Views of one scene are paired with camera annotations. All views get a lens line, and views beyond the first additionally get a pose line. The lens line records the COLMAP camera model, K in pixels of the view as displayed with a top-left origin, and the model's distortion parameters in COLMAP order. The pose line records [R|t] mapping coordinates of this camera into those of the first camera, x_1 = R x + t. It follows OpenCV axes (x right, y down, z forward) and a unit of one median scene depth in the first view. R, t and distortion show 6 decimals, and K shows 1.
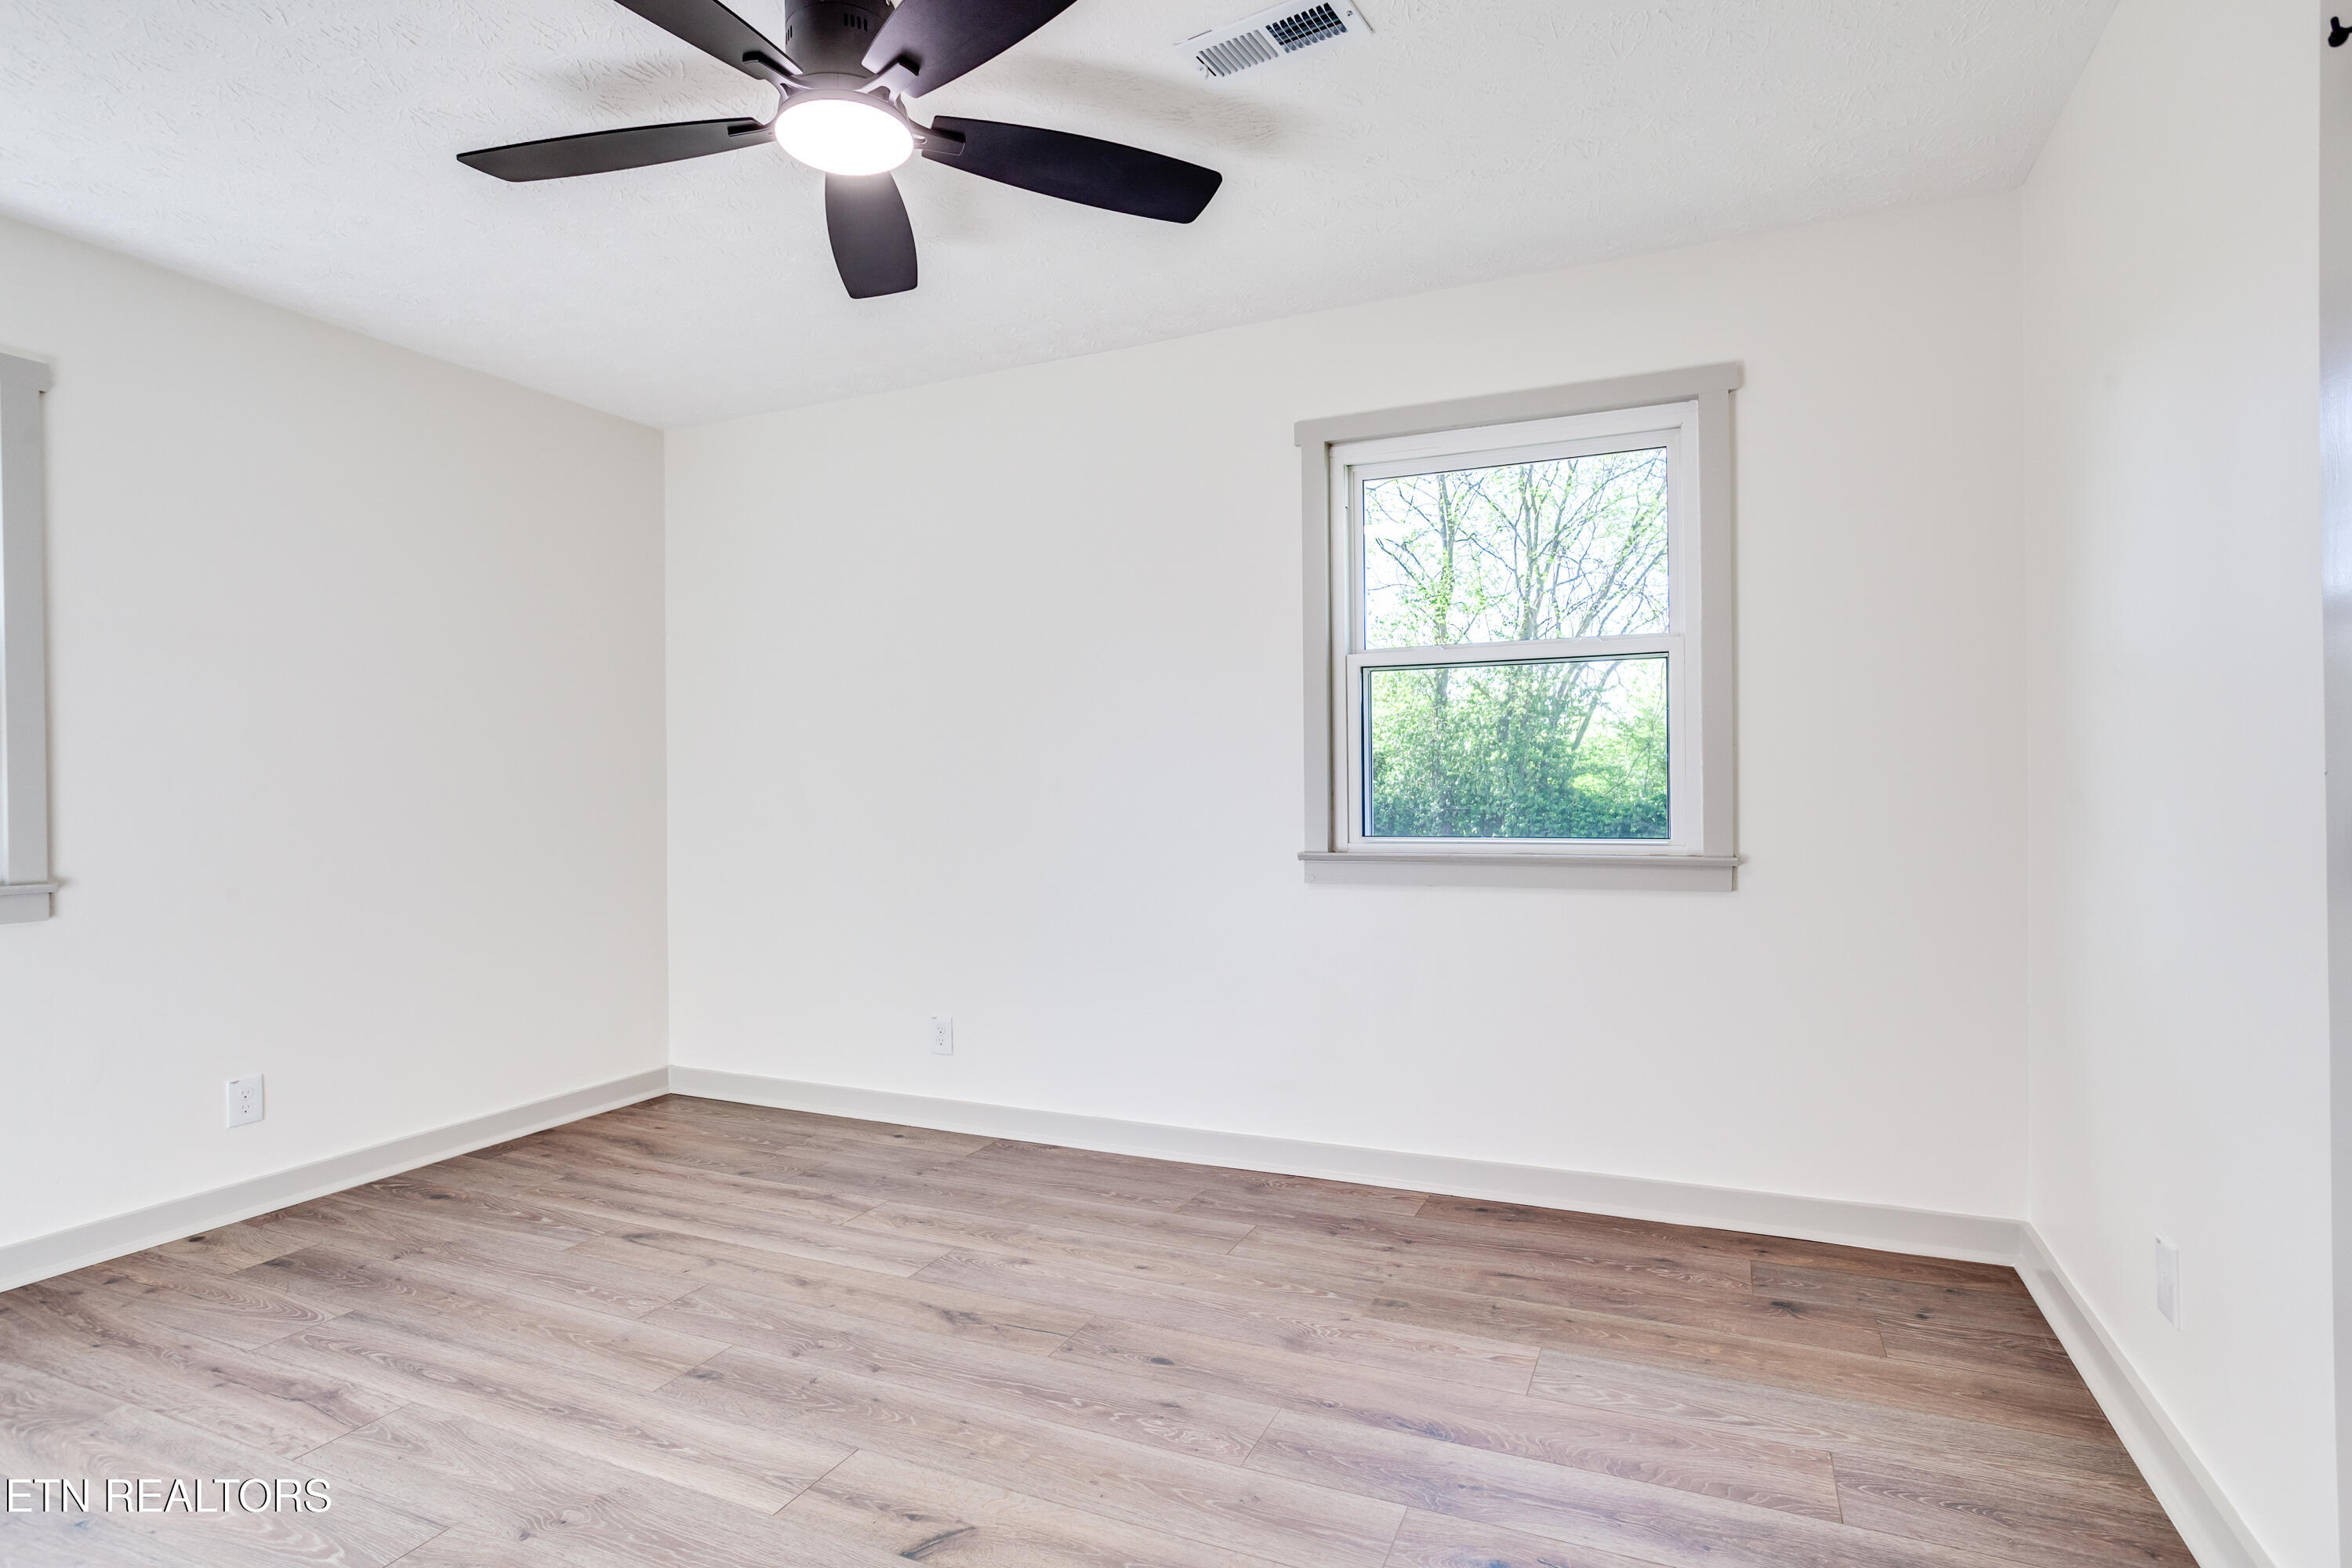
lens RADIAL K [[1143.6, 0, 1144.8], [0, 1143.6, 788.6], [0, 0, 1]] dist [-0.024066, 0.018527]
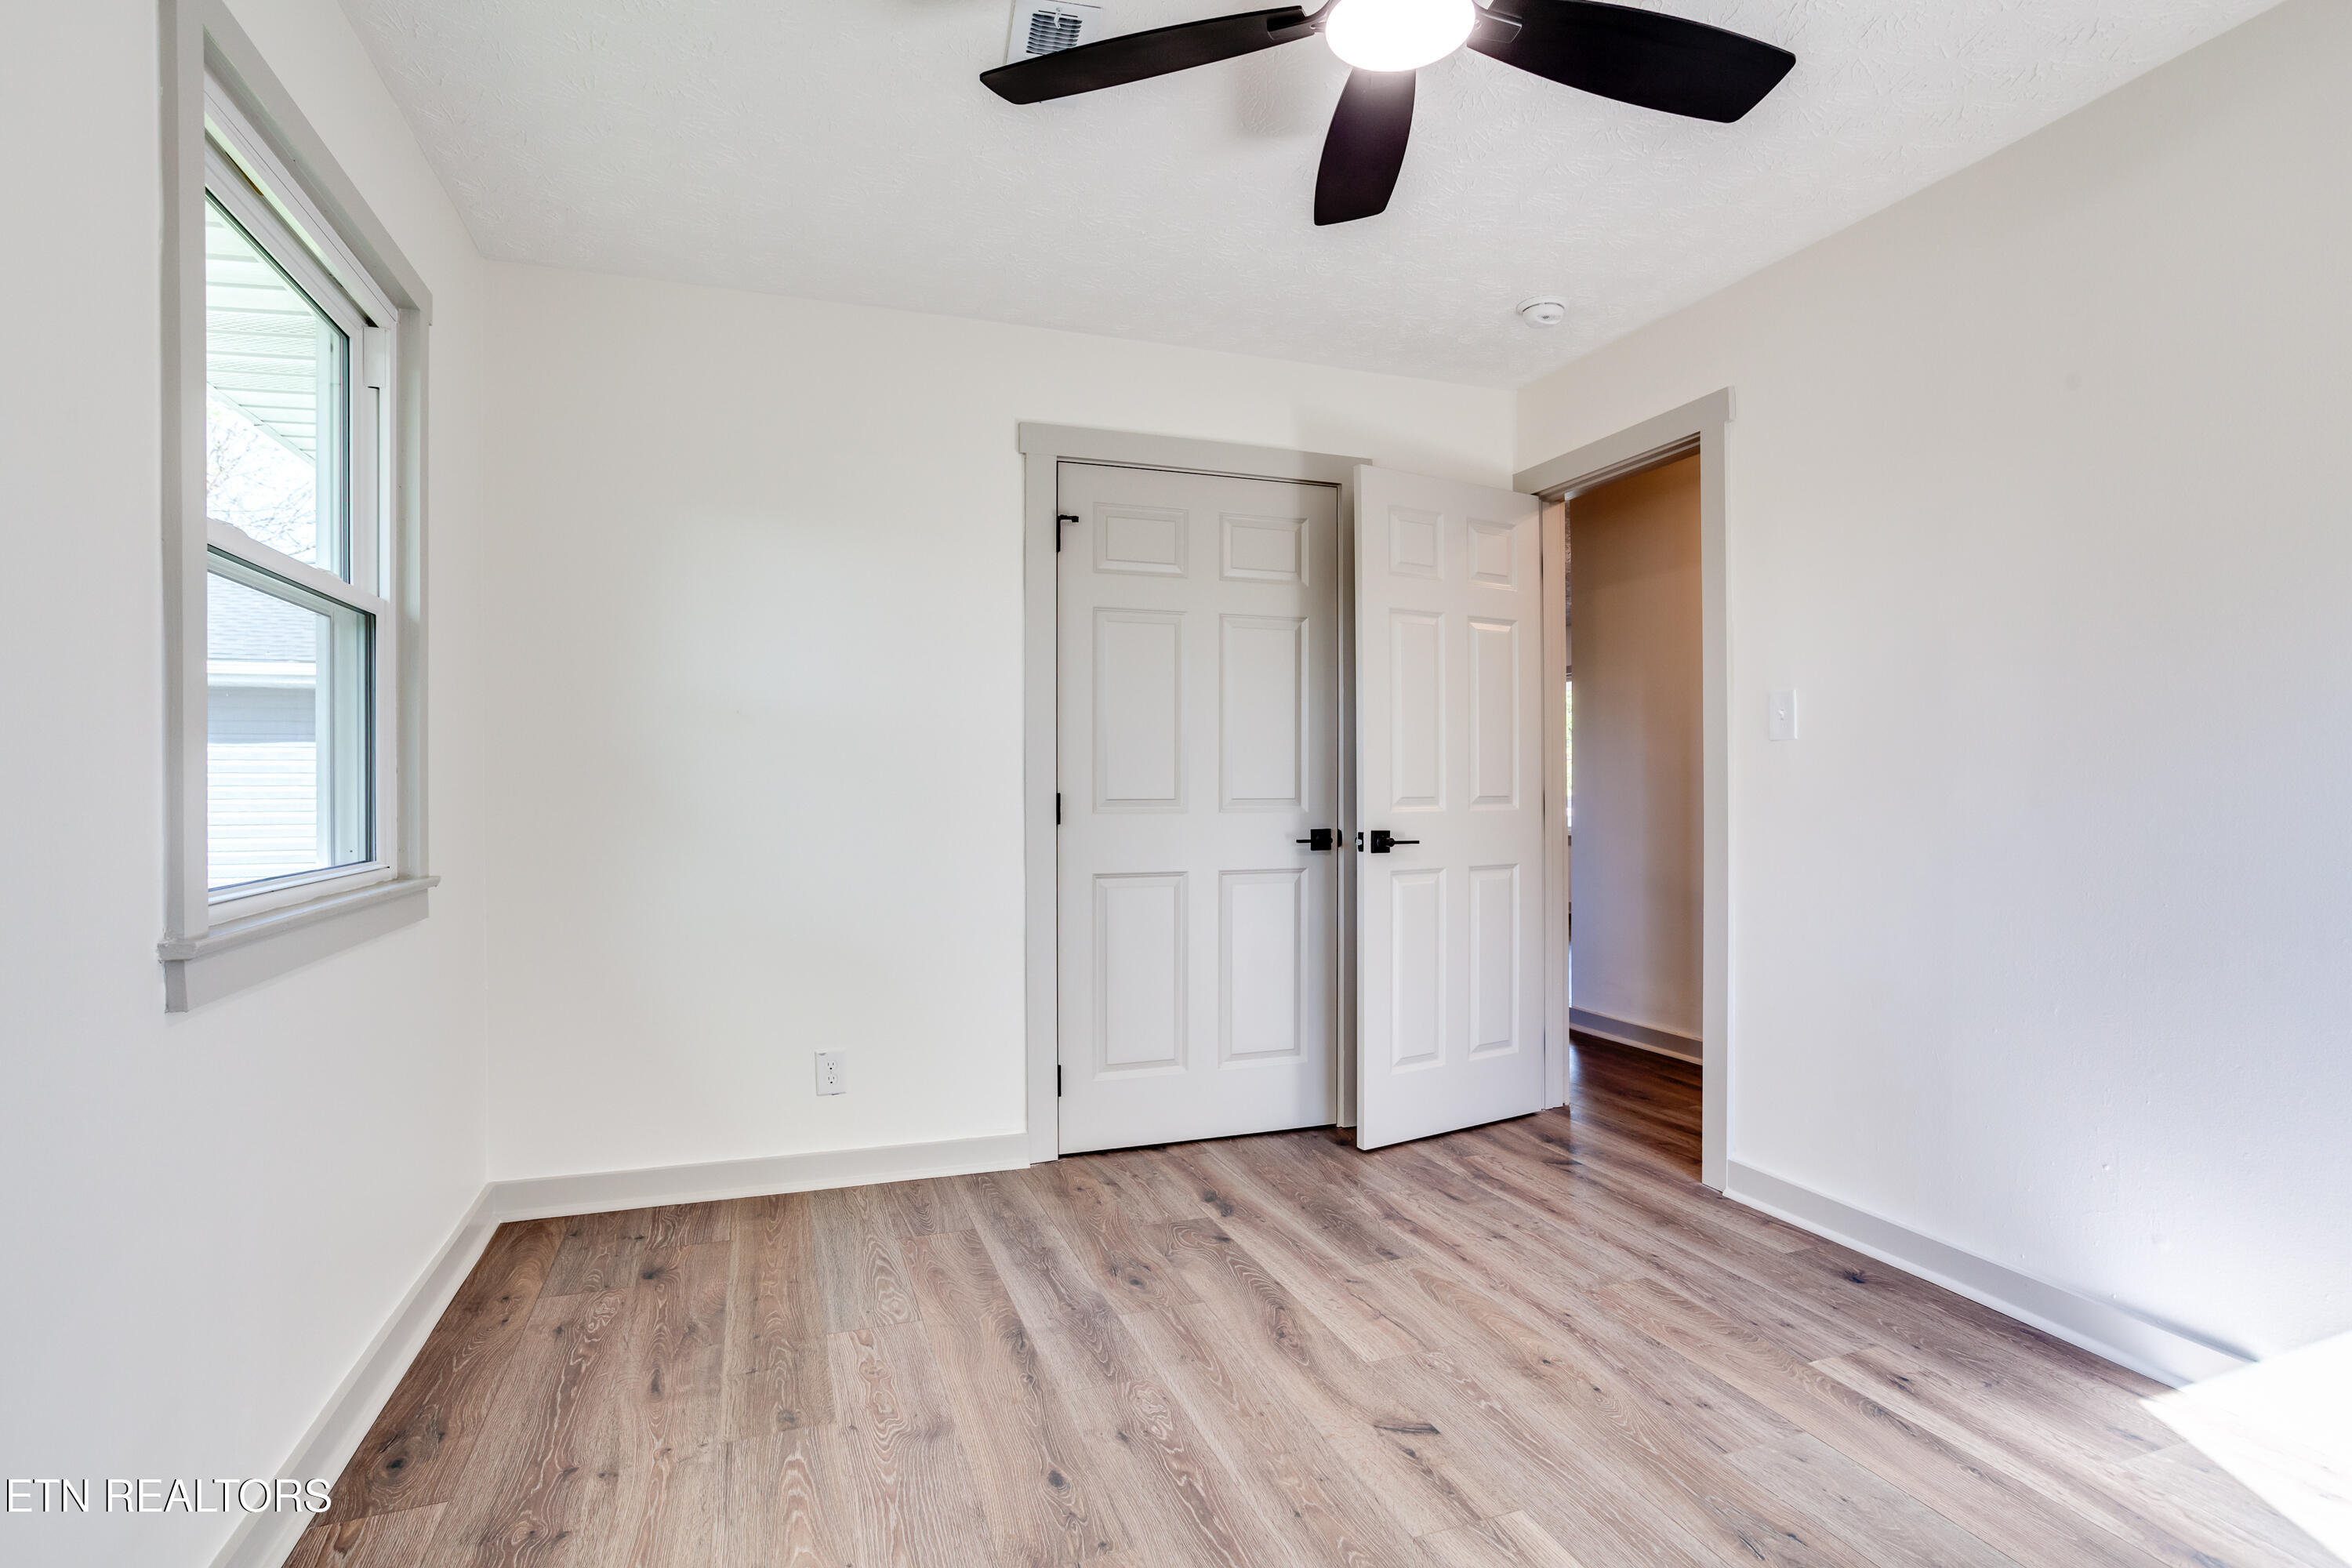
lens RADIAL K [[1143.6, 0, 1144.8], [0, 1143.6, 788.6], [0, 0, 1]] dist [-0.024066, 0.018527]
pose [[-0.681175, 0.013667, 0.731993, -0.742626], [0.011287, 0.999903, -0.008167, -0.025276], [-0.732033, 0.002699, -0.681263, 1.683390]]
